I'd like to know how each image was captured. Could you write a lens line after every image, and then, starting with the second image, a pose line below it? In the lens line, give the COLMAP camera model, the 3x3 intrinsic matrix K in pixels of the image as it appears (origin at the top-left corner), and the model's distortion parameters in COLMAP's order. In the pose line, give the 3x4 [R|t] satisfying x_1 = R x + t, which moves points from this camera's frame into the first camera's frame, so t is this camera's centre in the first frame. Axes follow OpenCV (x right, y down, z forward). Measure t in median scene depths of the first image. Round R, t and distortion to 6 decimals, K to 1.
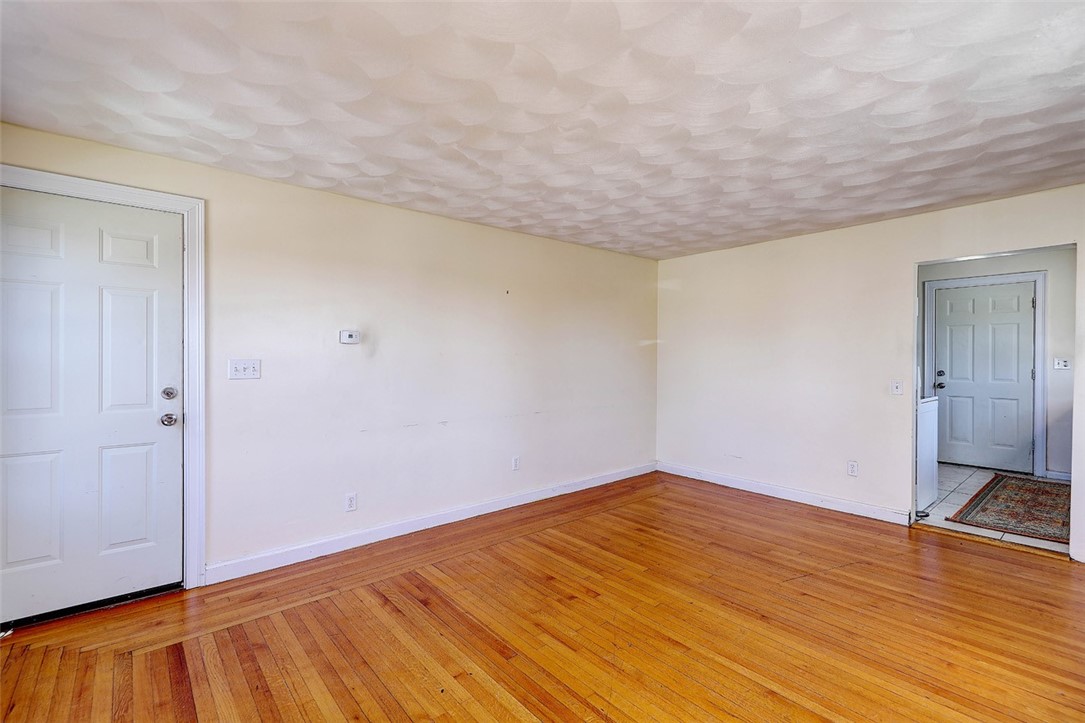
lens RADIAL K [[487.2, 0, 543.1], [0, 487.2, 366.4], [0, 0, 1]] dist [0.007040, -0.001038]
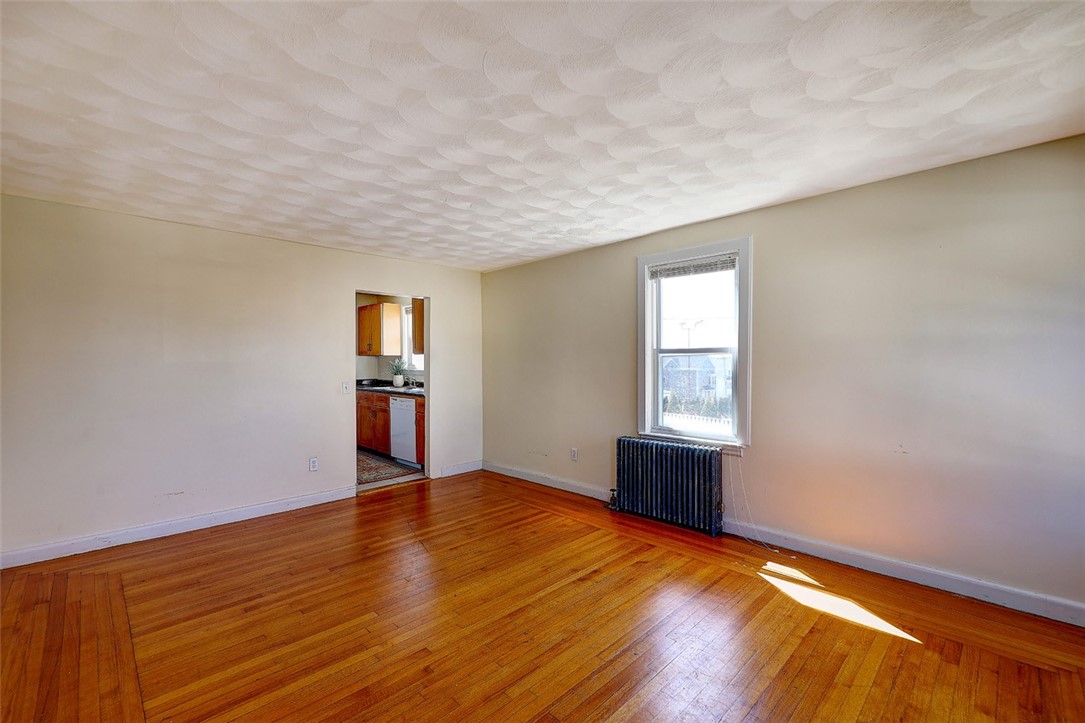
lens RADIAL K [[460.5, 0, 540.5], [0, 460.5, 370.7], [0, 0, 1]] dist [0.009006, -0.000008]
pose [[-0.069301, -0.019210, 0.997411, -0.548693], [0.024244, 0.999487, 0.020935, -0.015767], [-0.997301, 0.025632, -0.068800, 0.684310]]
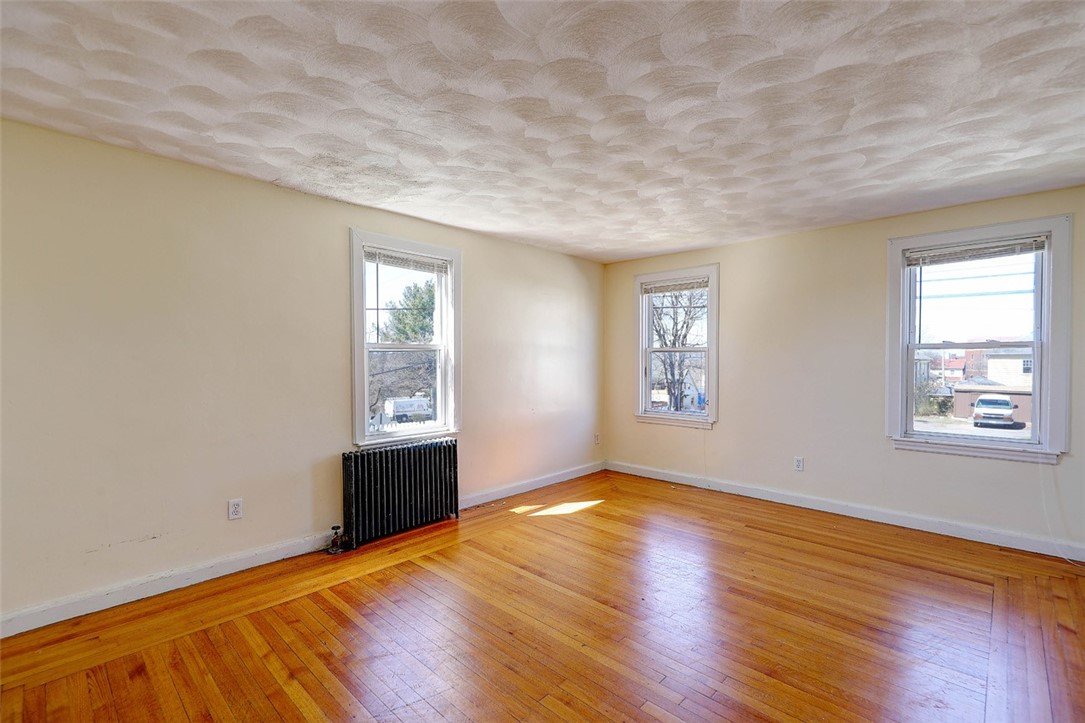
lens RADIAL K [[487.2, 0, 537.0], [0, 487.2, 364.8], [0, 0, 1]] dist [0.007040, -0.001038]
pose [[-0.994960, -0.000922, -0.100267, 0.367240], [-0.003783, 0.999591, 0.028349, -0.022329], [0.100200, 0.028586, -0.994557, 1.428570]]
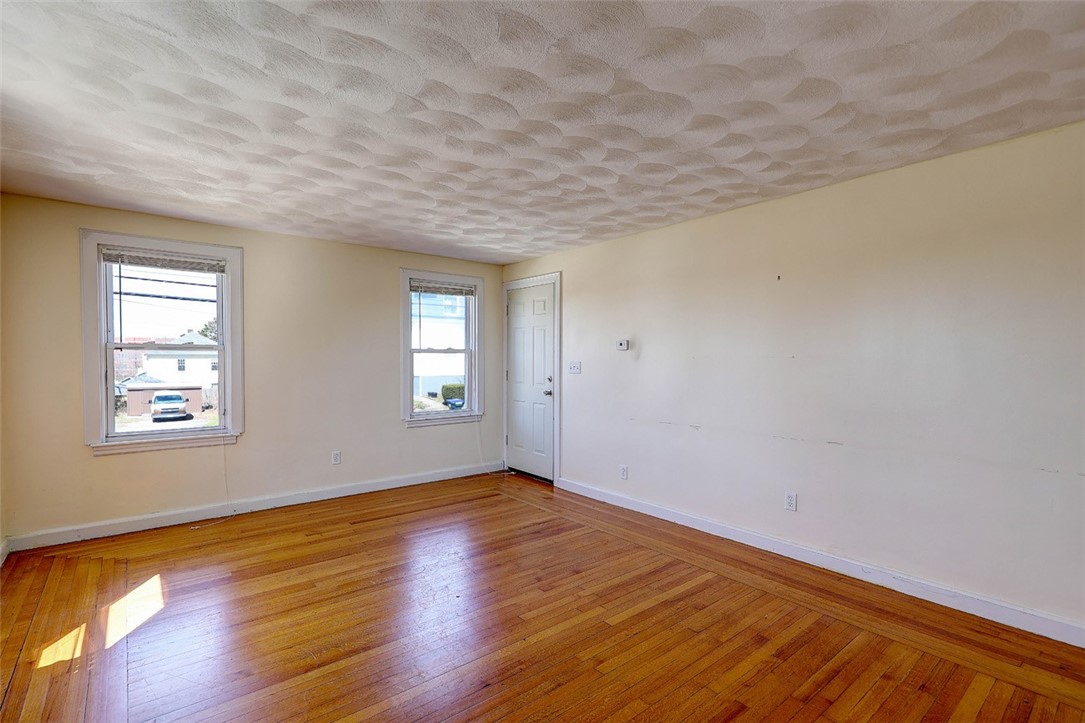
lens RADIAL K [[487.2, 0, 531.8], [0, 487.2, 366.4], [0, 0, 1]] dist [0.007040, -0.001038]
pose [[-0.035713, 0.010990, -0.999302, 0.914588], [-0.020386, 0.999723, 0.011723, -0.011872], [0.999154, 0.020790, -0.035479, 0.805434]]
